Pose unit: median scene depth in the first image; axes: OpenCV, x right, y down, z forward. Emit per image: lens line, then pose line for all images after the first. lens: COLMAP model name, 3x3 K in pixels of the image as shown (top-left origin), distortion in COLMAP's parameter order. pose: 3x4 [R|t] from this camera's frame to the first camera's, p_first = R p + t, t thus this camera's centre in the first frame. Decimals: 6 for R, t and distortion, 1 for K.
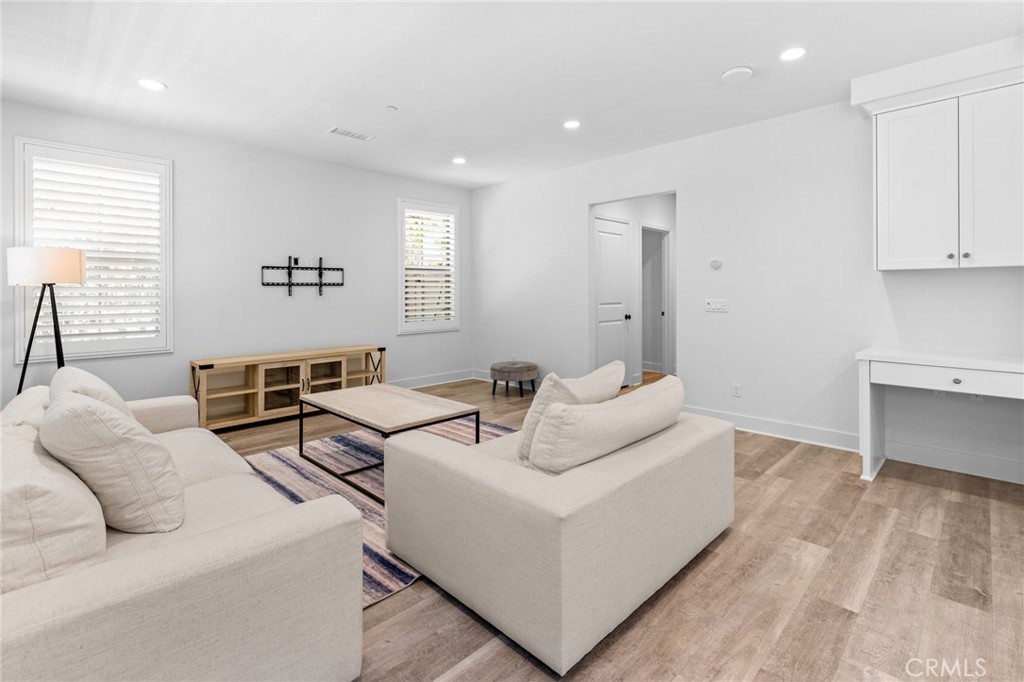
lens RADIAL K [[477.1, 0, 516.3], [0, 477.1, 280.5], [0, 0, 1]] dist [0.001994, -0.000752]
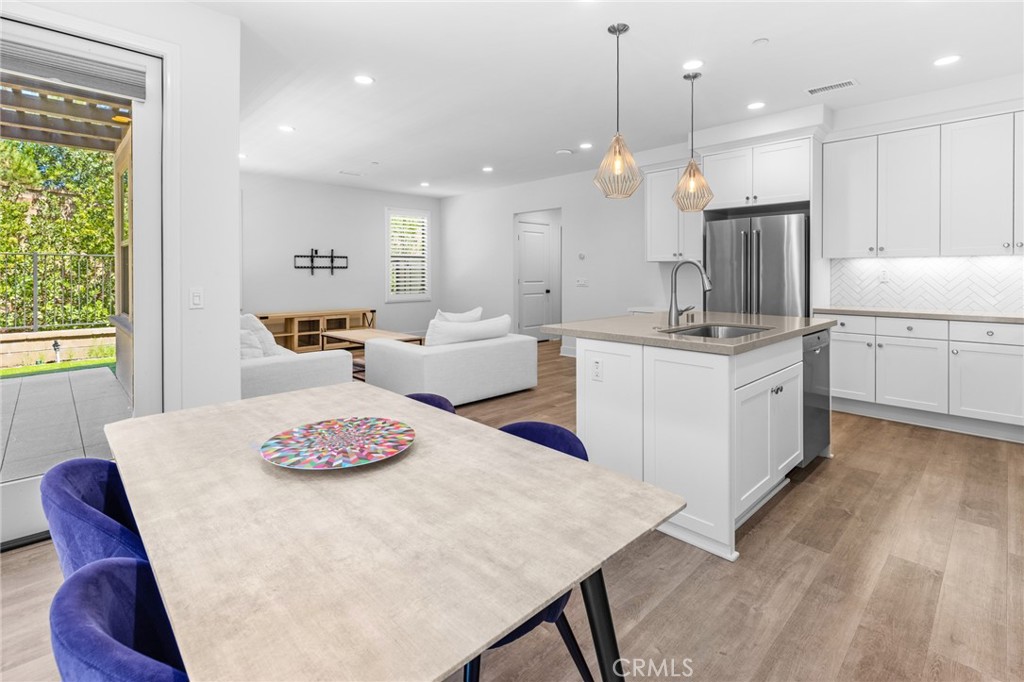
lens RADIAL K [[477.1, 0, 511.8], [0, 477.1, 275.4], [0, 0, 1]] dist [0.001994, -0.000752]
pose [[0.999761, 0.005464, -0.021182, 0.192701], [-0.004854, 0.999574, 0.028769, -0.012921], [0.021330, -0.028659, 0.999362, -0.504817]]
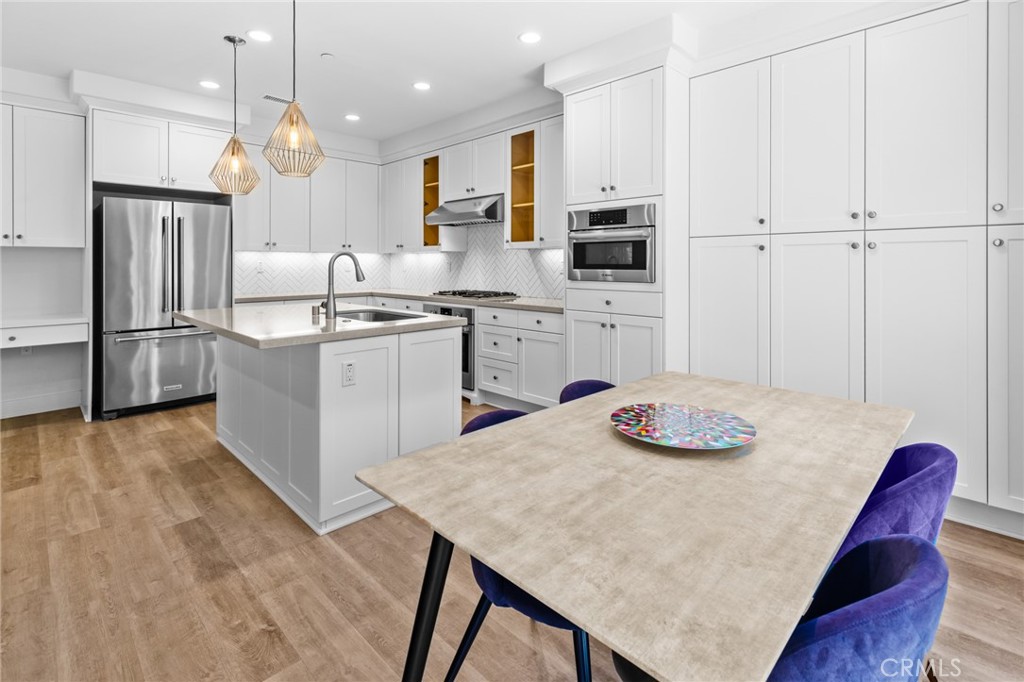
lens RADIAL K [[477.1, 0, 513.7], [0, 477.1, 278.1], [0, 0, 1]] dist [0.001994, -0.000752]
pose [[-0.003513, -0.022566, 0.999739, -0.178341], [-0.024575, 0.999445, 0.022473, -0.002500], [-0.999692, -0.024489, -0.004066, -0.164342]]
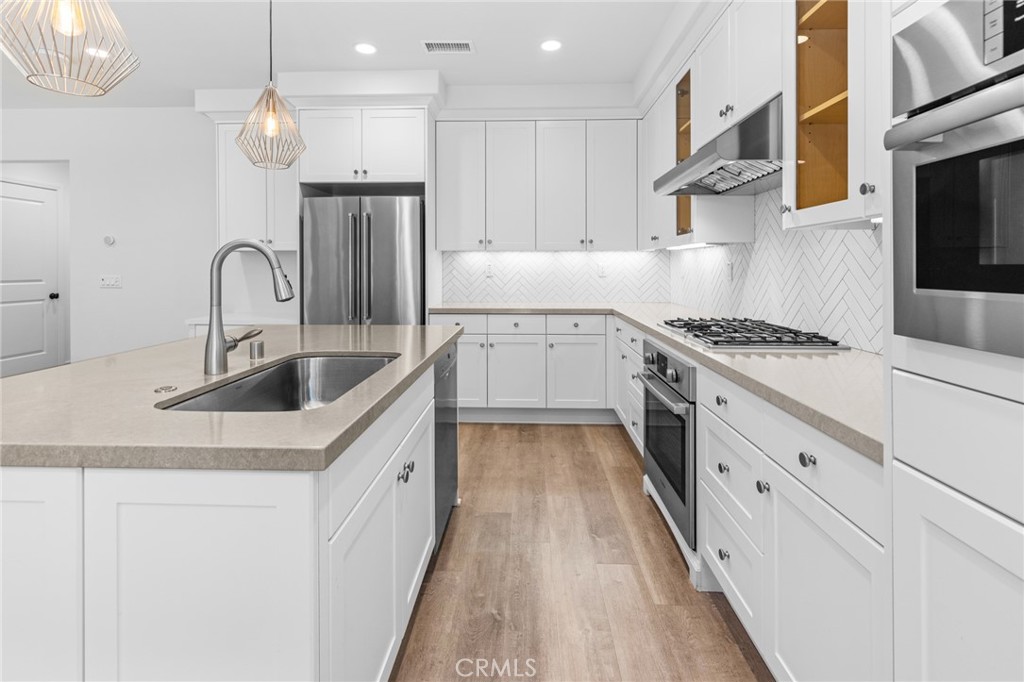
lens RADIAL K [[477.1, 0, 514.7], [0, 477.1, 271.1], [0, 0, 1]] dist [0.001994, -0.000752]
pose [[0.726597, 0.000078, 0.687064, 0.302023], [-0.020731, 0.999547, 0.021811, -0.007822], [-0.686751, -0.030092, 0.726269, -0.271588]]
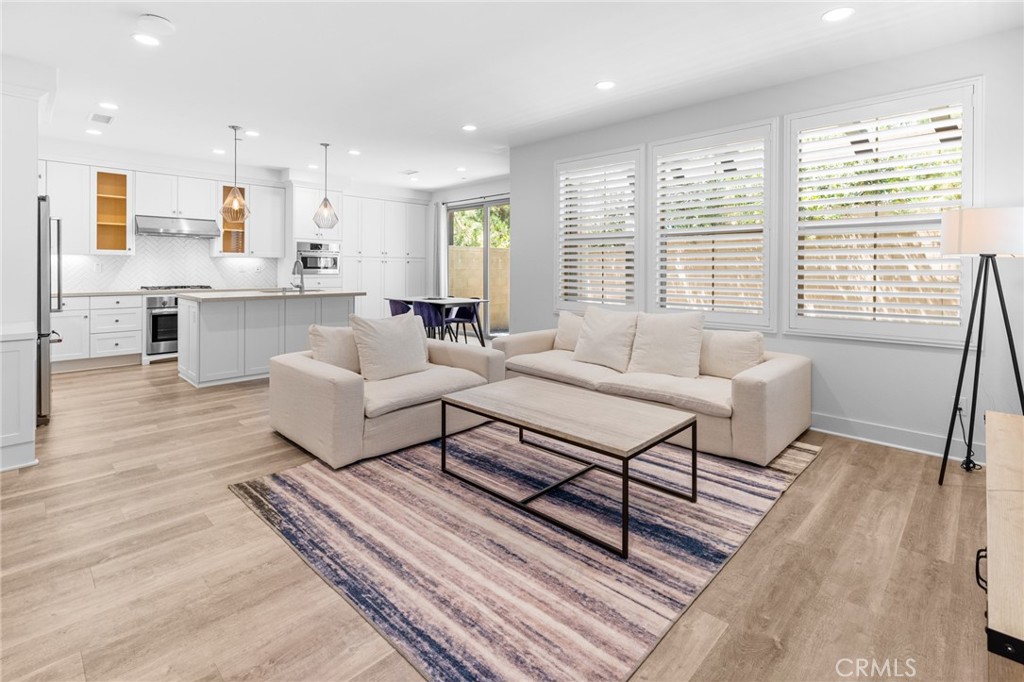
lens RADIAL K [[477.1, 0, 509.3], [0, 477.1, 276.2], [0, 0, 1]] dist [0.001994, -0.000752]
pose [[-0.999988, 0.004320, -0.002325, -0.130767], [0.004346, 0.999926, -0.011404, 0.039709], [0.002276, -0.011414, -0.999932, 1.195120]]
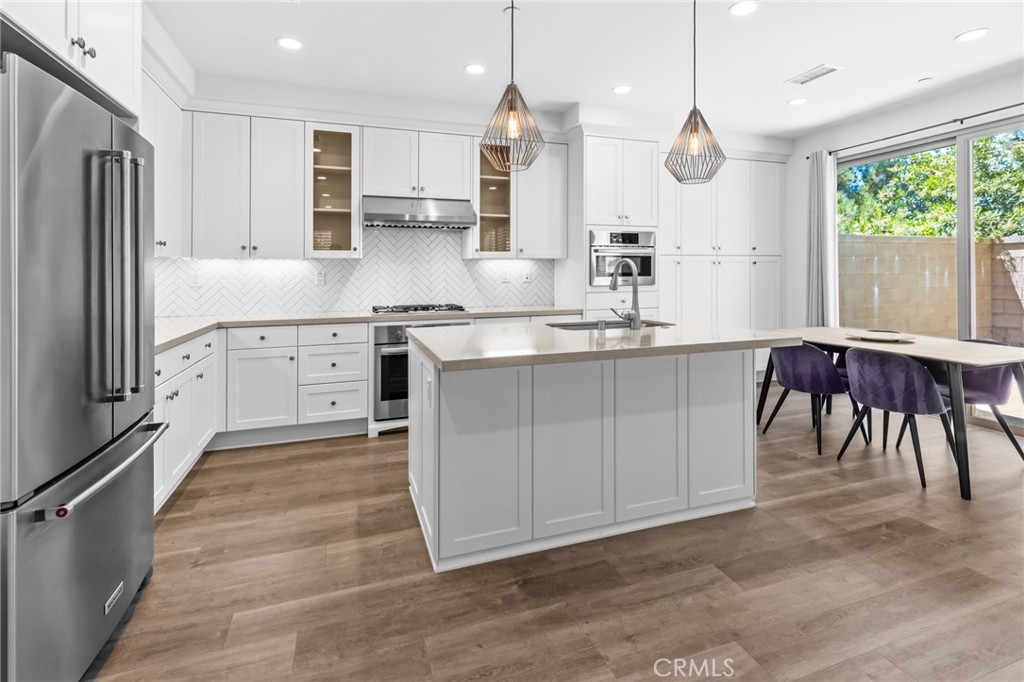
lens RADIAL K [[477.1, 0, 512.2], [0, 477.1, 280.2], [0, 0, 1]] dist [0.001994, -0.000752]
pose [[-0.896170, 0.009510, 0.443609, 0.255690], [0.003166, 0.999882, -0.015039, 0.016318], [-0.443699, -0.012073, -0.896094, 0.566468]]
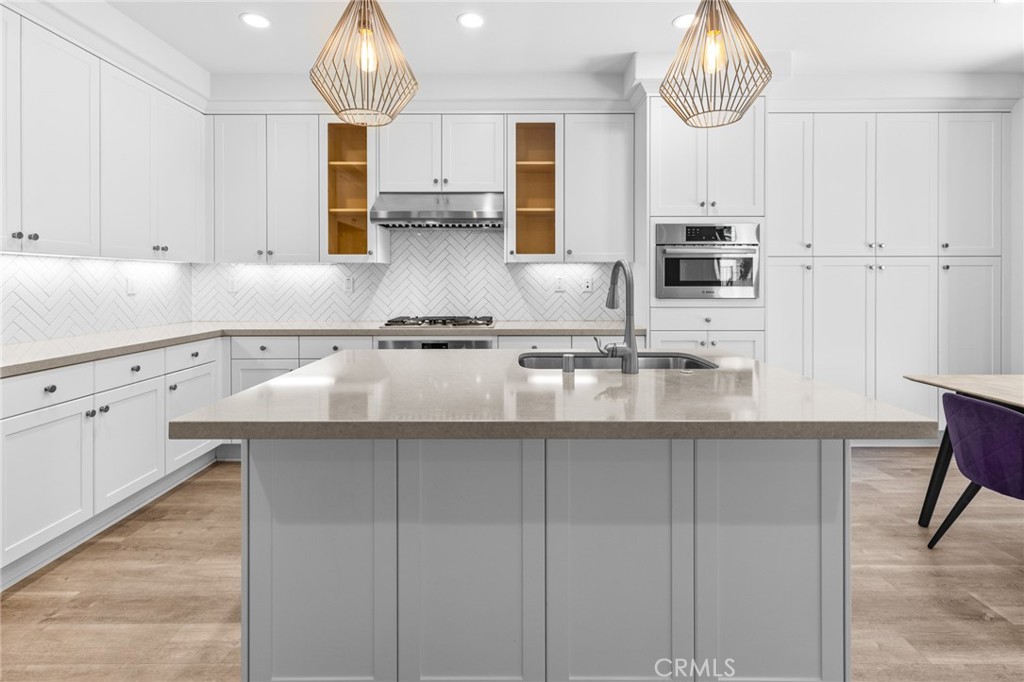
lens RADIAL K [[477.1, 0, 510.7], [0, 477.1, 284.9], [0, 0, 1]] dist [0.001994, -0.000752]
pose [[-0.700006, 0.002584, 0.714132, 0.191799], [-0.012578, 0.999794, -0.015946, 0.008711], [-0.714026, -0.020145, -0.699829, 0.327738]]
